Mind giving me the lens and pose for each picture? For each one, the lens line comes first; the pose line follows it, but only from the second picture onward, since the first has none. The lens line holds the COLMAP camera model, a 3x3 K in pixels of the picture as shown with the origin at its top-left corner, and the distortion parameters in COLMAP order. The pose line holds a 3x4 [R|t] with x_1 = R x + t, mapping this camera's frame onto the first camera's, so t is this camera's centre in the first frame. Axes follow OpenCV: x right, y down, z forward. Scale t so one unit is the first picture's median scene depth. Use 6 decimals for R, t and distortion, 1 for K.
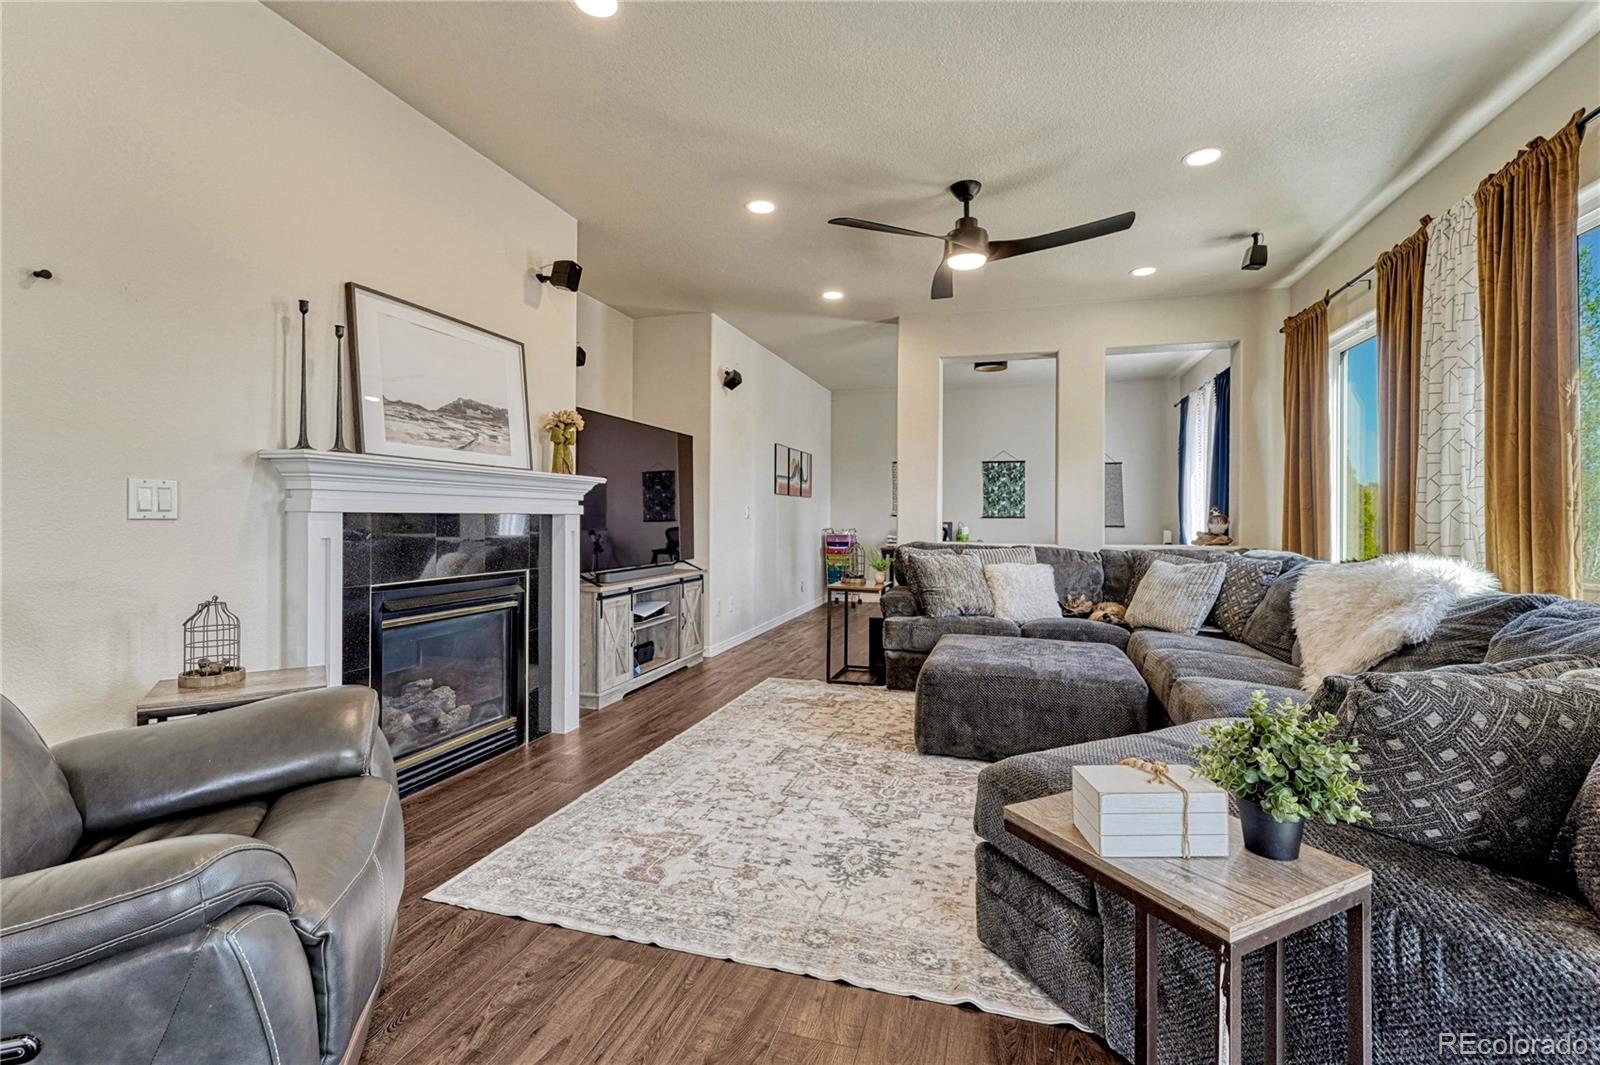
lens RADIAL K [[701.1, 0, 805.8], [0, 701.1, 518.6], [0, 0, 1]] dist [-0.006945, -0.000585]
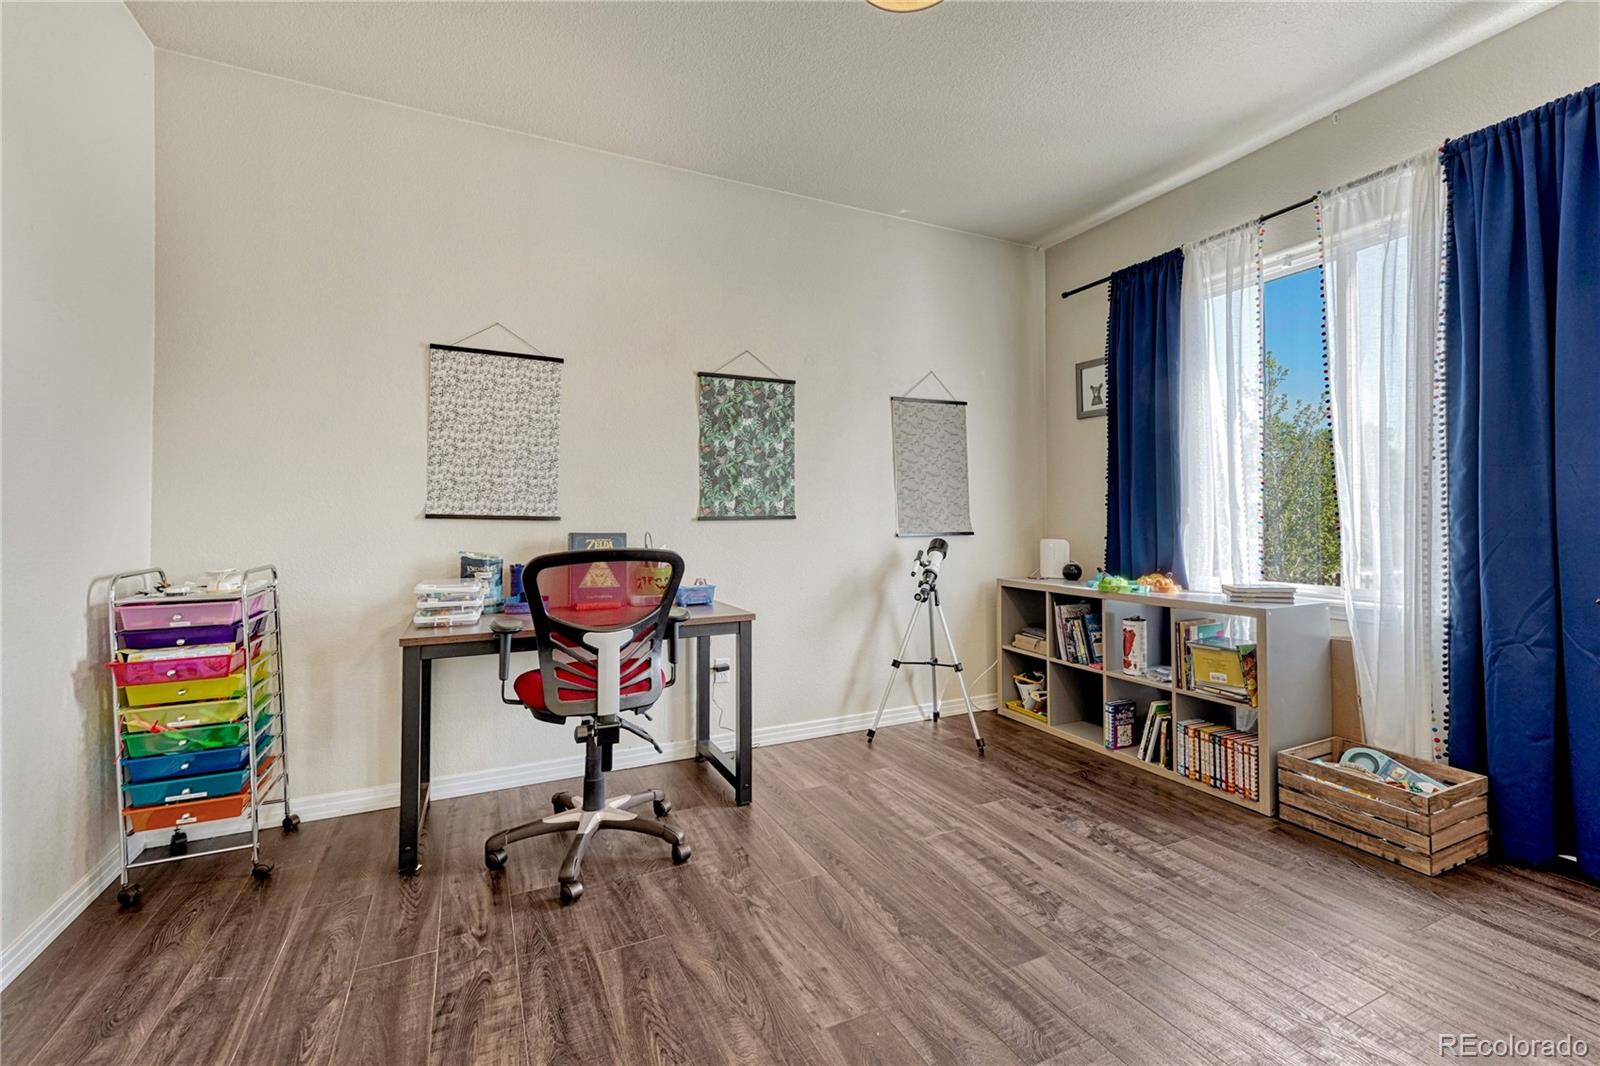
lens RADIAL K [[695.2, 0, 828.9], [0, 695.2, 515.9], [0, 0, 1]] dist [-0.008348, -0.000442]
pose [[0.729306, -0.012080, 0.684081, 0.046664], [0.016254, 0.999868, 0.000328, -0.002457], [-0.683994, 0.010880, 0.729406, 0.680090]]
